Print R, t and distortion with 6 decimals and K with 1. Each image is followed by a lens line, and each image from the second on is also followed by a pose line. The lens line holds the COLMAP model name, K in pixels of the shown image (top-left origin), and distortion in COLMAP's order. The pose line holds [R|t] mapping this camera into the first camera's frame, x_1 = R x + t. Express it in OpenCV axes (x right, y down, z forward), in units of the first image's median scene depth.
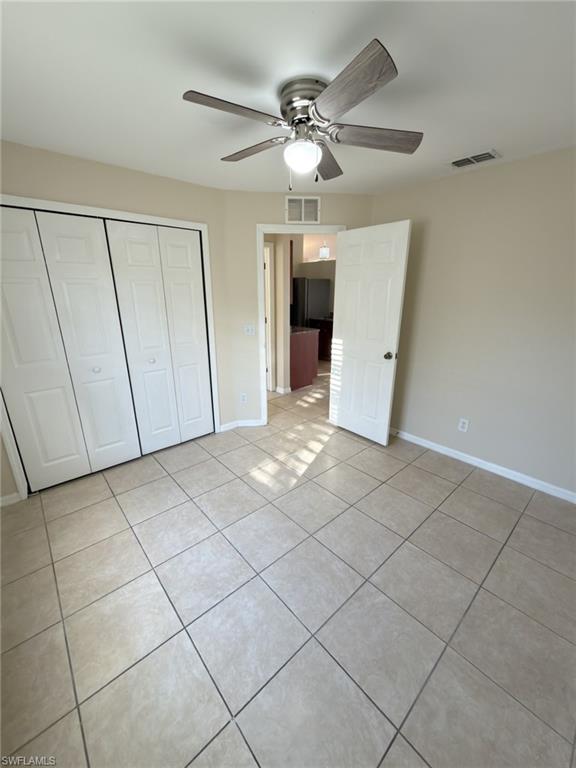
lens RADIAL K [[307.7, 0, 289.7], [0, 307.7, 384.3], [0, 0, 1]] dist [-0.001140, 0.000038]
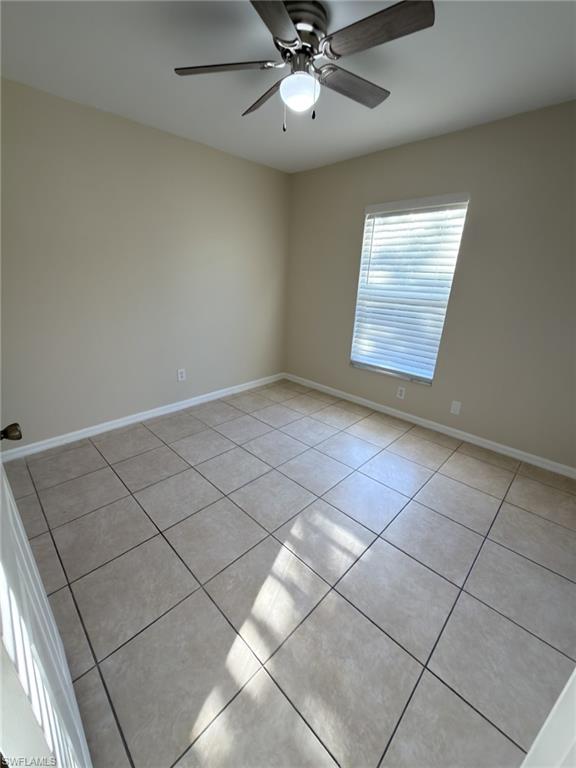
lens RADIAL K [[307.7, 0, 287.3], [0, 307.7, 383.2], [0, 0, 1]] dist [-0.001140, 0.000038]
pose [[-0.997663, -0.009319, -0.067682, 0.084807], [-0.048102, 0.799304, 0.598998, -0.366710], [0.048516, 0.600855, -0.797885, 1.418582]]
